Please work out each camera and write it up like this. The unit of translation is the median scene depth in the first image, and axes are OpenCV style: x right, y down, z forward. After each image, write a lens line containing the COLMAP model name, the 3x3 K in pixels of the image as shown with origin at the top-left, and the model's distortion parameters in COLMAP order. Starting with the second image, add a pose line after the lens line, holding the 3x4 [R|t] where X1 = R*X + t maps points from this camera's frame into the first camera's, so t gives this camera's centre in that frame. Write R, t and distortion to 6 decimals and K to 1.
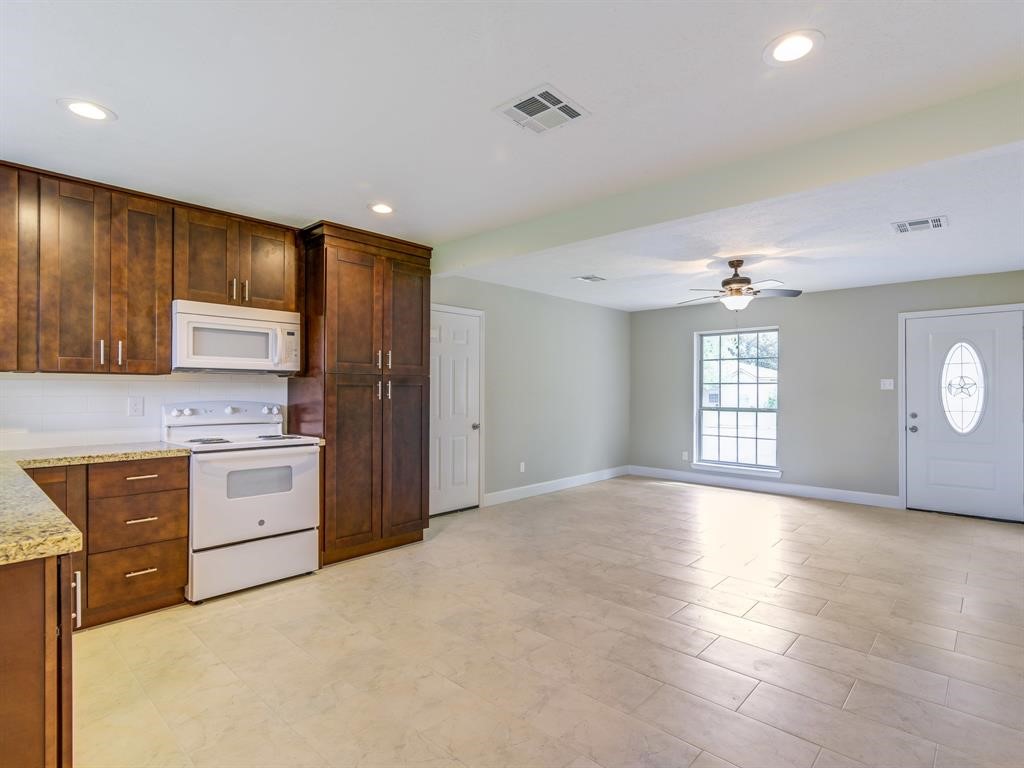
lens RADIAL K [[528.7, 0, 520.1], [0, 528.7, 396.6], [0, 0, 1]] dist [-0.001083, 0.000091]
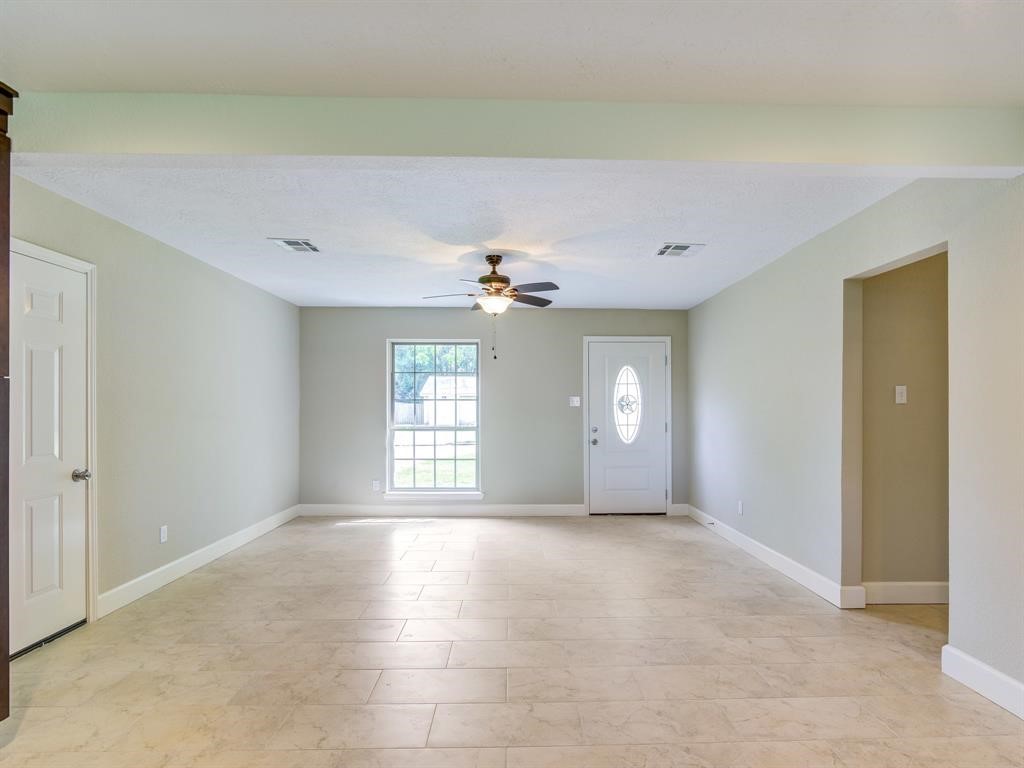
lens RADIAL K [[530.9, 0, 526.3], [0, 530.9, 409.7], [0, 0, 1]] dist [-0.004885, -0.001279]
pose [[0.722042, -0.004713, 0.691833, -0.128589], [0.010422, 0.999937, -0.004065, -0.003280], [-0.691770, 0.010146, 0.722046, 0.296142]]
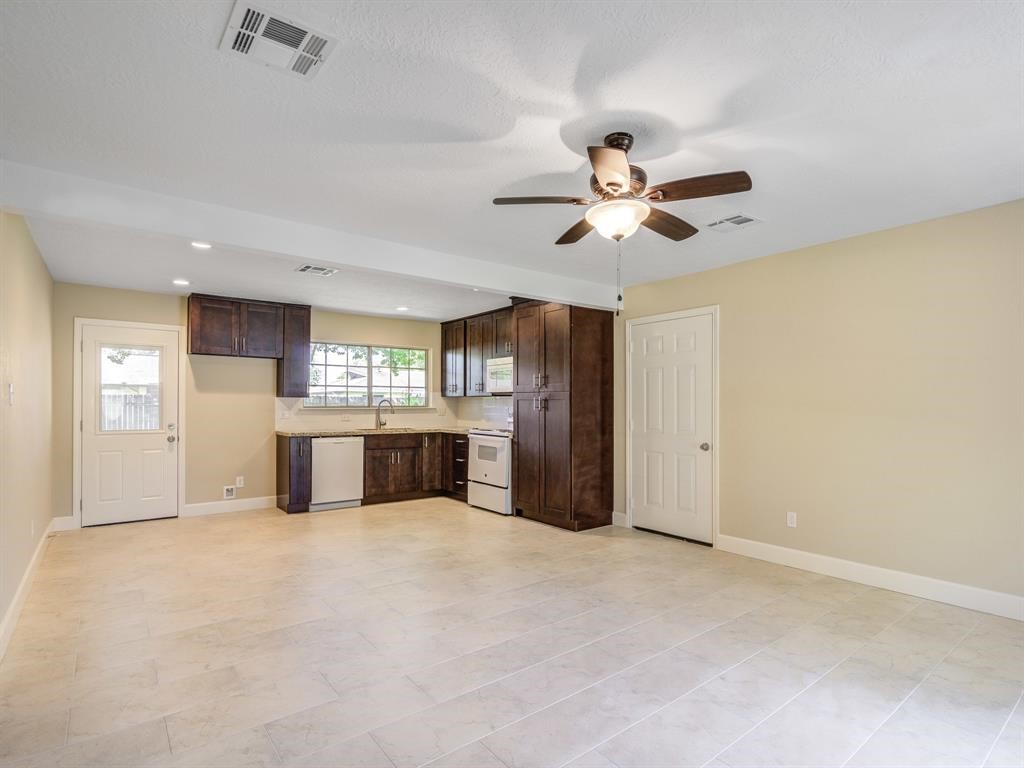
lens RADIAL K [[528.7, 0, 520.1], [0, 528.7, 396.6], [0, 0, 1]] dist [-0.001083, 0.000091]
pose [[-0.172275, -0.018868, -0.984868, 0.791315], [-0.013843, 0.999764, -0.016732, -0.004155], [0.984952, 0.010751, -0.172495, 0.862107]]
